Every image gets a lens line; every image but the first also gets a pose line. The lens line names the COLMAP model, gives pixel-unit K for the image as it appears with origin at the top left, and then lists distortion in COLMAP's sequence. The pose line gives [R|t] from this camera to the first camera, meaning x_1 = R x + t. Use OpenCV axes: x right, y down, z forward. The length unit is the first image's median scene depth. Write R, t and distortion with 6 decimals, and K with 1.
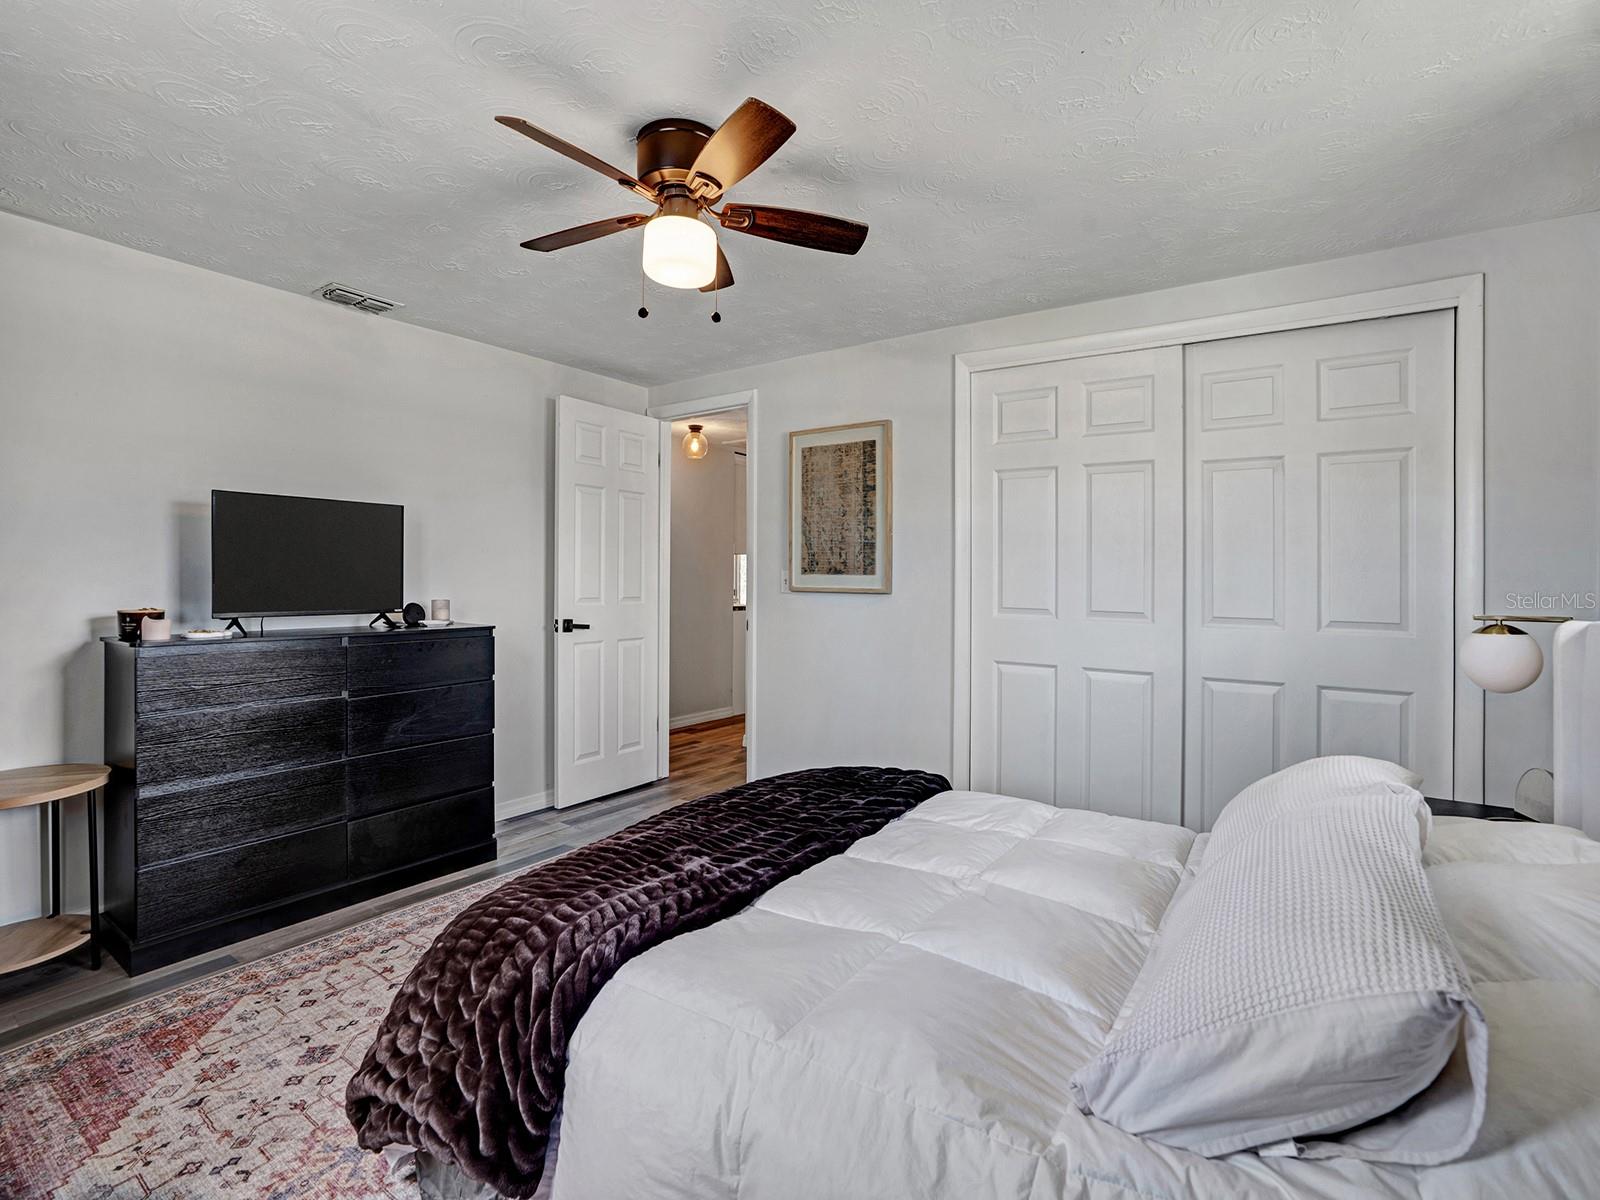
lens RADIAL K [[760.4, 0, 803.5], [0, 760.4, 569.6], [0, 0, 1]] dist [-0.005736, -0.000088]
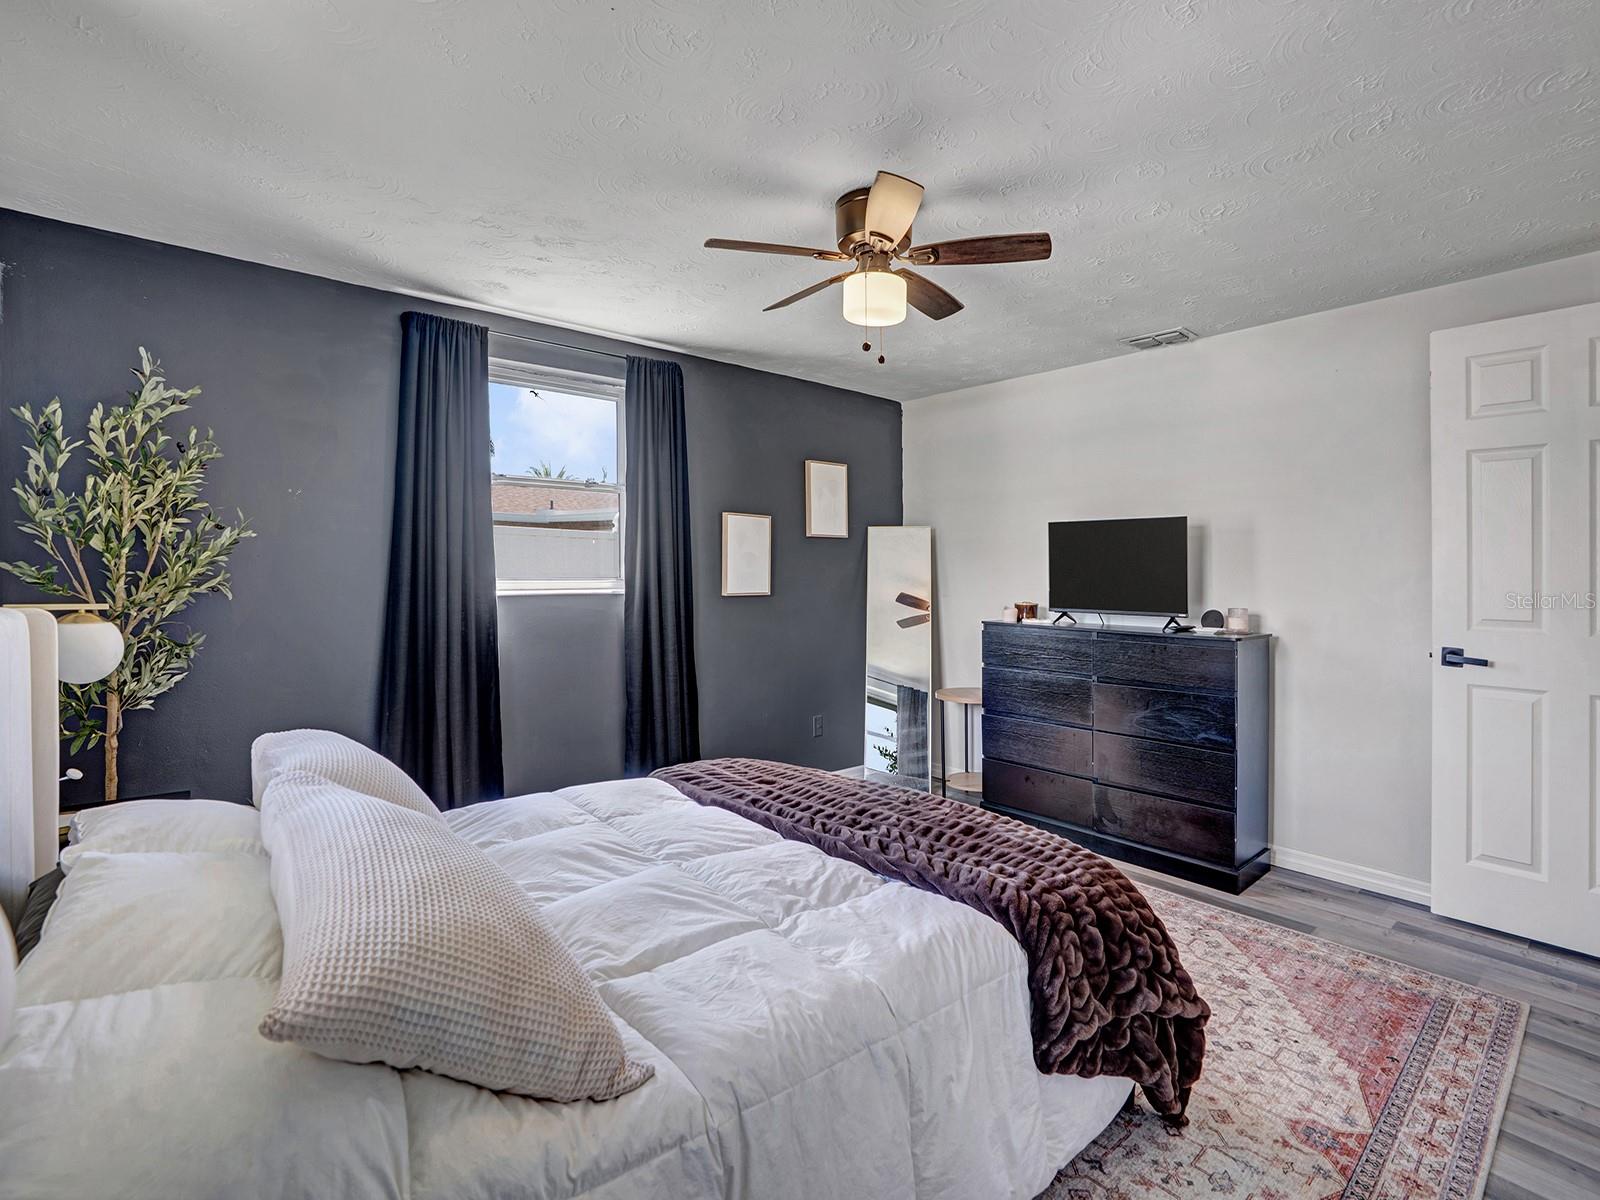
lens RADIAL K [[760.4, 0, 803.5], [0, 760.4, 569.6], [0, 0, 1]] dist [-0.005736, -0.000088]
pose [[-0.217529, -0.010288, -0.976000, 0.680036], [0.000540, 0.999943, -0.010661, 0.000911], [0.976054, -0.002847, -0.217511, 0.786416]]
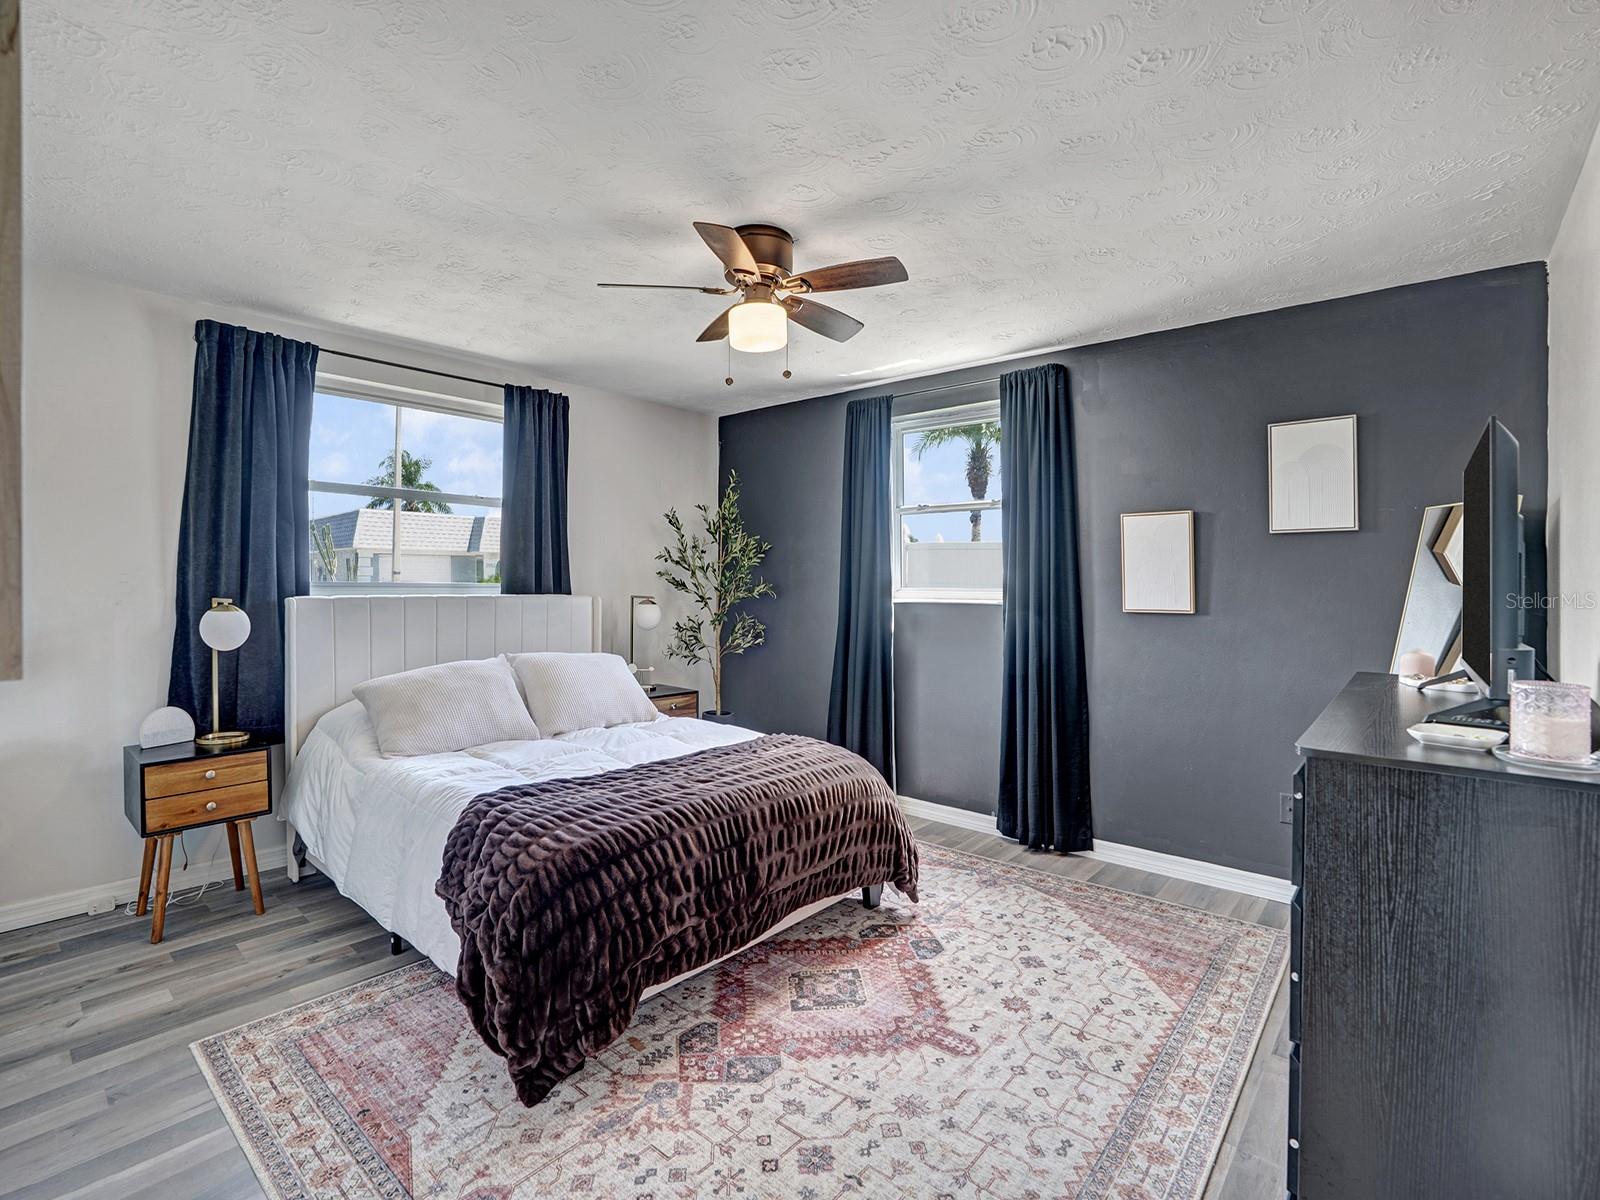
lens RADIAL K [[760.4, 0, 803.5], [0, 760.4, 569.6], [0, 0, 1]] dist [-0.005736, -0.000088]
pose [[-0.996024, -0.020127, 0.086780, -0.230079], [-0.021275, 0.999698, -0.012328, -0.005873], [-0.086506, -0.014125, -0.996151, 1.545519]]
